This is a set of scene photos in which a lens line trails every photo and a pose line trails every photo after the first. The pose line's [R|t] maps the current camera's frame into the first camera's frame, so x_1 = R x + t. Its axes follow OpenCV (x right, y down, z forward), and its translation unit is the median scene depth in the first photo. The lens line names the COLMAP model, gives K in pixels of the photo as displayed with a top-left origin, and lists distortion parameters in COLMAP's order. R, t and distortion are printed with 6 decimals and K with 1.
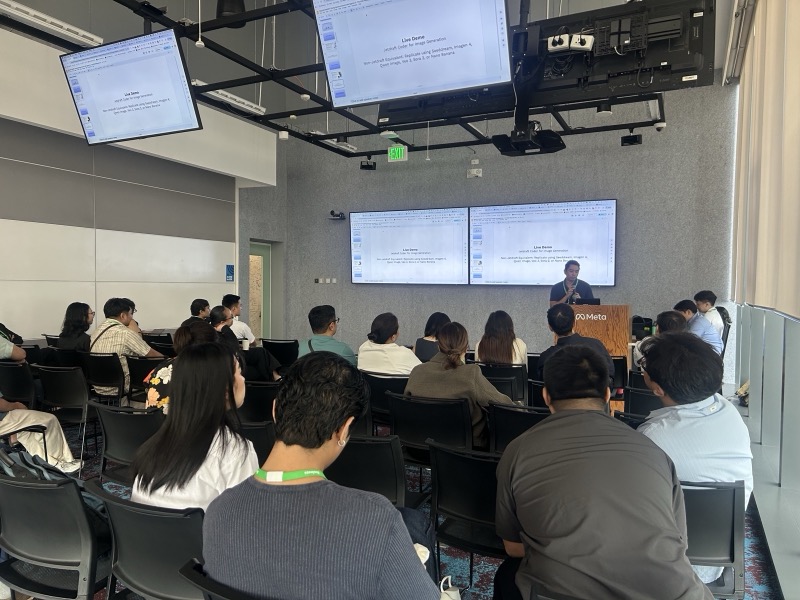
lens RADIAL K [[605.2, 0, 396.3], [0, 605.2, 310.2], [0, 0, 1]] dist [0.069062, -0.084515]
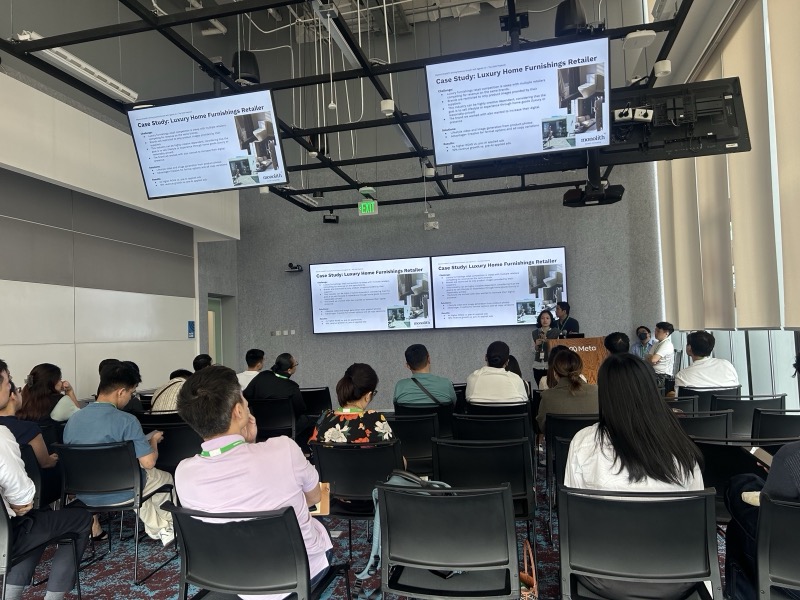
lens RADIAL K [[605.2, 0, 396.3], [0, 605.2, 310.2], [0, 0, 1]] dist [0.069062, -0.084515]
pose [[0.972185, -0.041966, 0.230423, -0.204028], [0.062144, 0.994773, -0.081020, 0.008044], [-0.225818, 0.093086, 0.969712, -0.016260]]
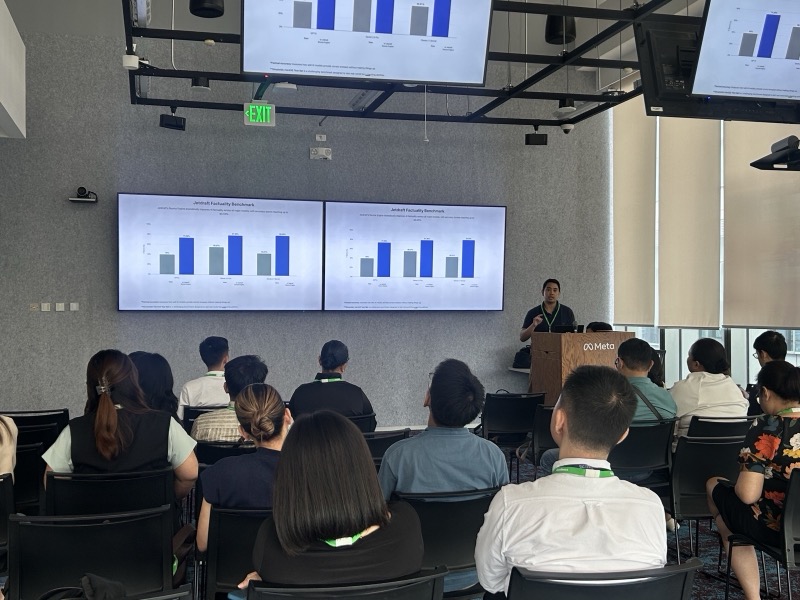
lens RADIAL K [[914.9, 0, 398.3], [0, 914.9, 319.5], [0, 0, 1]] dist [0.081732, -0.203233]
pose [[0.750985, -0.018085, 0.660072, -0.559224], [0.038269, 0.999137, -0.016165, -0.012794], [-0.659210, 0.037400, 0.751028, 0.161614]]
